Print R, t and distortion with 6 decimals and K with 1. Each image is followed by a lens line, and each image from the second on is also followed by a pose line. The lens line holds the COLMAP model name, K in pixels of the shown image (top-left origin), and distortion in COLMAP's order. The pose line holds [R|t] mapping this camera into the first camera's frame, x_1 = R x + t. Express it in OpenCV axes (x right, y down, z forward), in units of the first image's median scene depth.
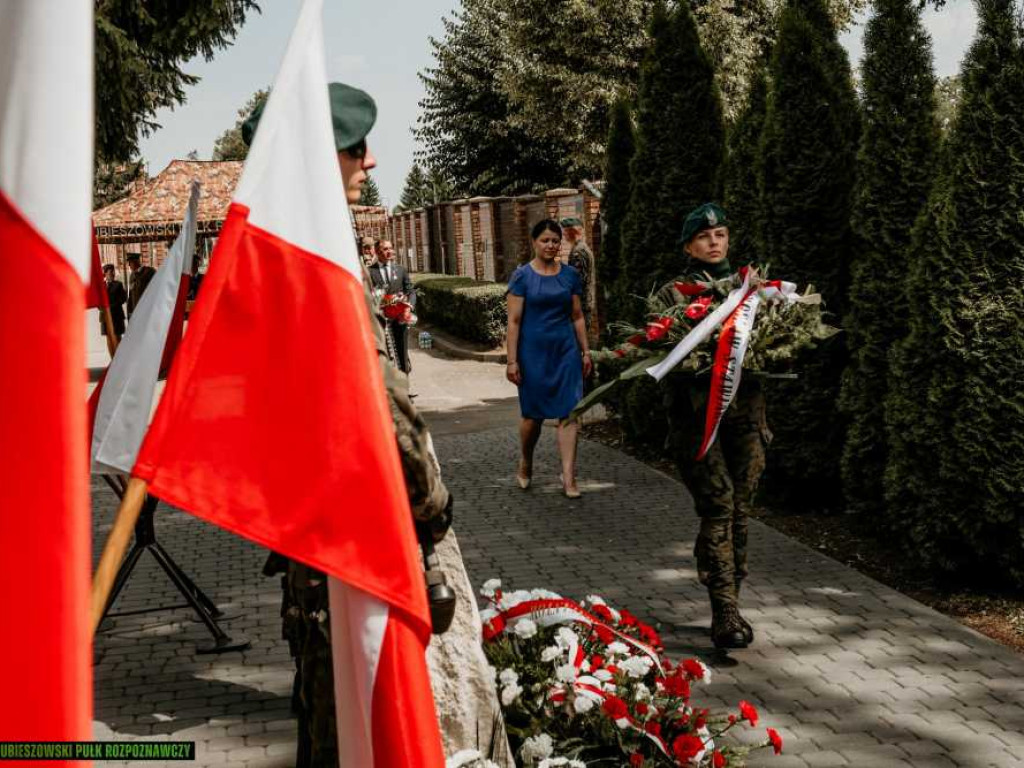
lens RADIAL K [[1401.2, 0, 513.2], [0, 1401.2, 363.1], [0, 0, 1]] dist [-0.021908, 0.046119]
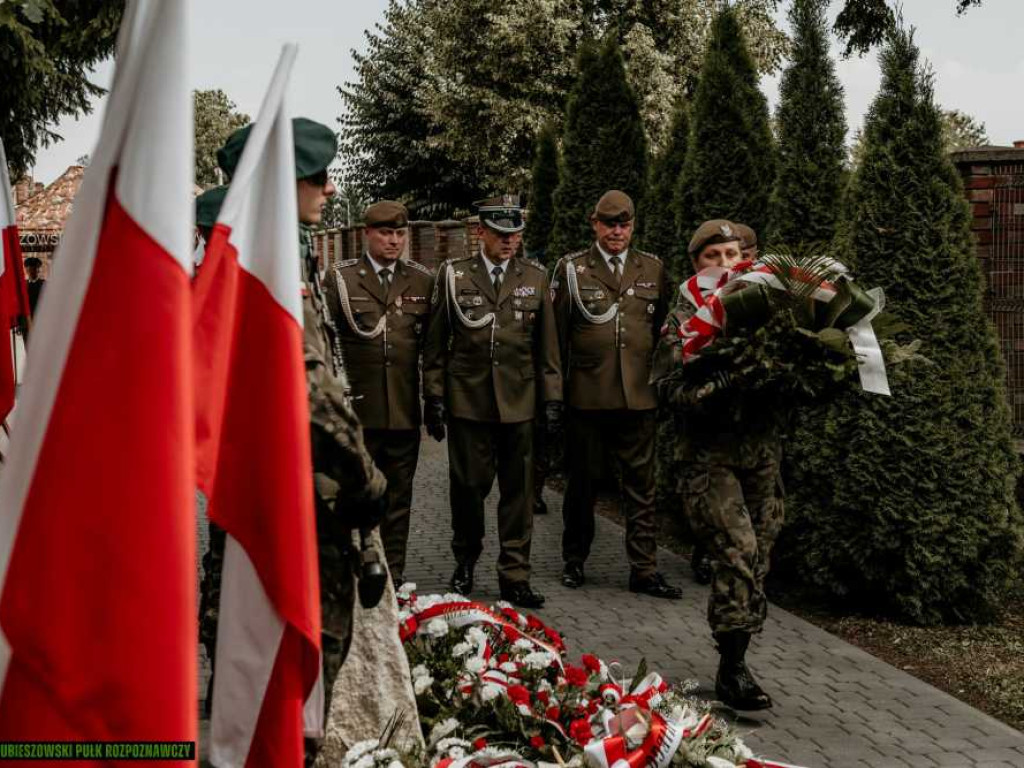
lens RADIAL K [[1546.1, 0, 555.1], [0, 1546.1, 381.4], [0, 0, 1]] dist [0.017701, 0.124816]
pose [[0.995758, 0.035795, 0.084758, -0.007094], [-0.034411, 0.999250, -0.017742, 0.015984], [-0.085330, 0.014751, 0.996244, -0.147181]]
